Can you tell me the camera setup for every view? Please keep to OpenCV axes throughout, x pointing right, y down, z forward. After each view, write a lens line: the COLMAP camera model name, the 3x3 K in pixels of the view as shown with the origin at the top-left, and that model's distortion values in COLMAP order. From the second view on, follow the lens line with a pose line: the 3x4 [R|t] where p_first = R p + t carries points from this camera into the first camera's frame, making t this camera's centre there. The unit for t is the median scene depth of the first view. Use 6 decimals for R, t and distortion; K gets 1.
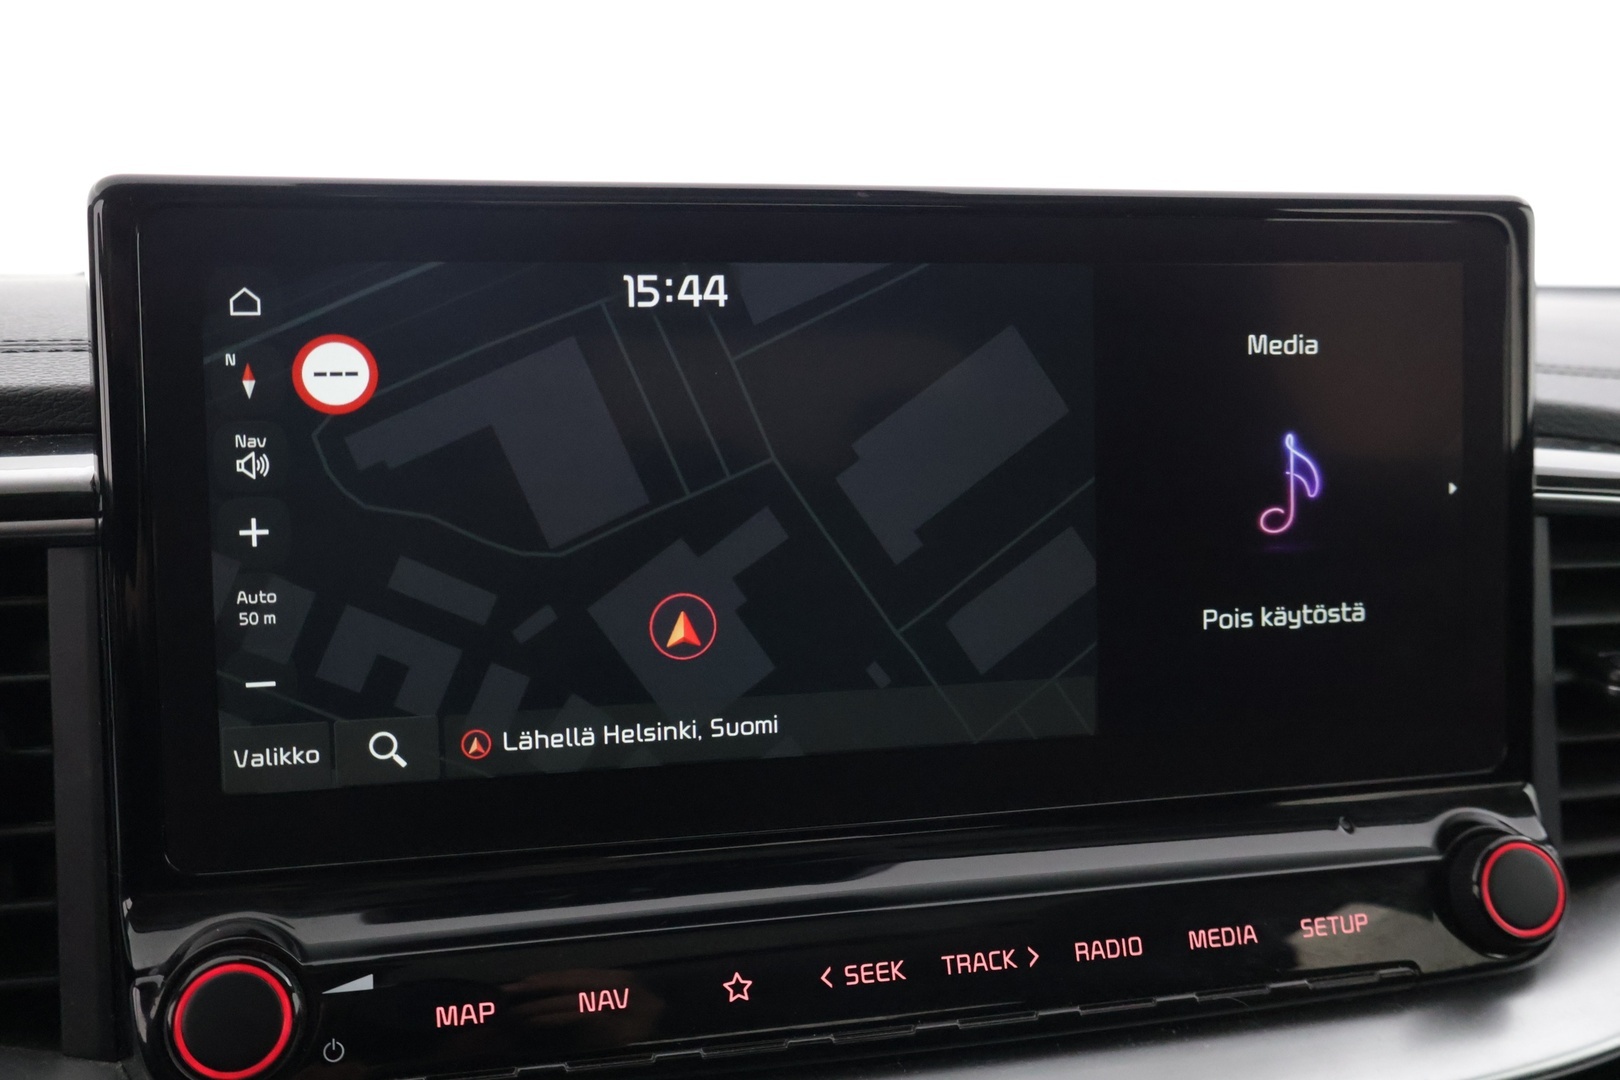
lens RADIAL K [[1818.4, 0, 810.0], [0, 1818.4, 540.0], [0, 0, 1]] dist [0.002653, -0.002209]
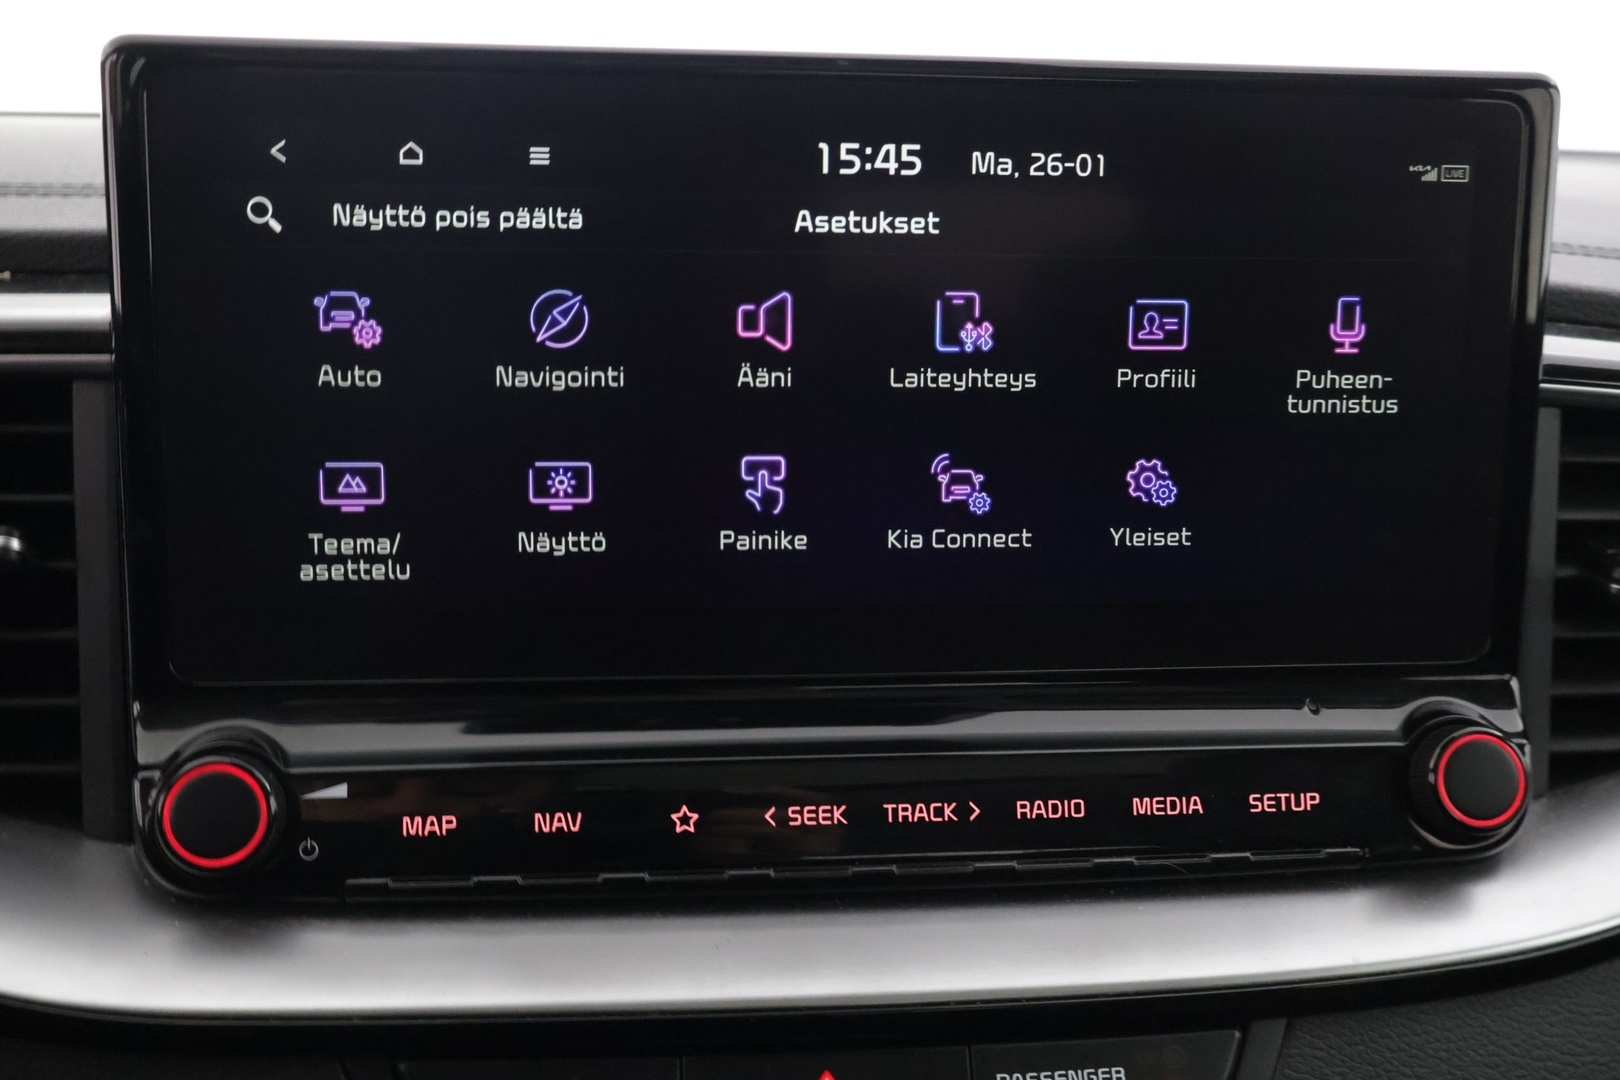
lens RADIAL K [[1697.0, 0, 810.0], [0, 1697.0, 540.0], [0, 0, 1]] dist [0.002616, 0.020022]
pose [[0.989688, 0.051657, -0.133602, 0.150837], [-0.040265, 0.995428, 0.086611, -0.005873], [0.137465, -0.080338, 0.987243, 0.039700]]
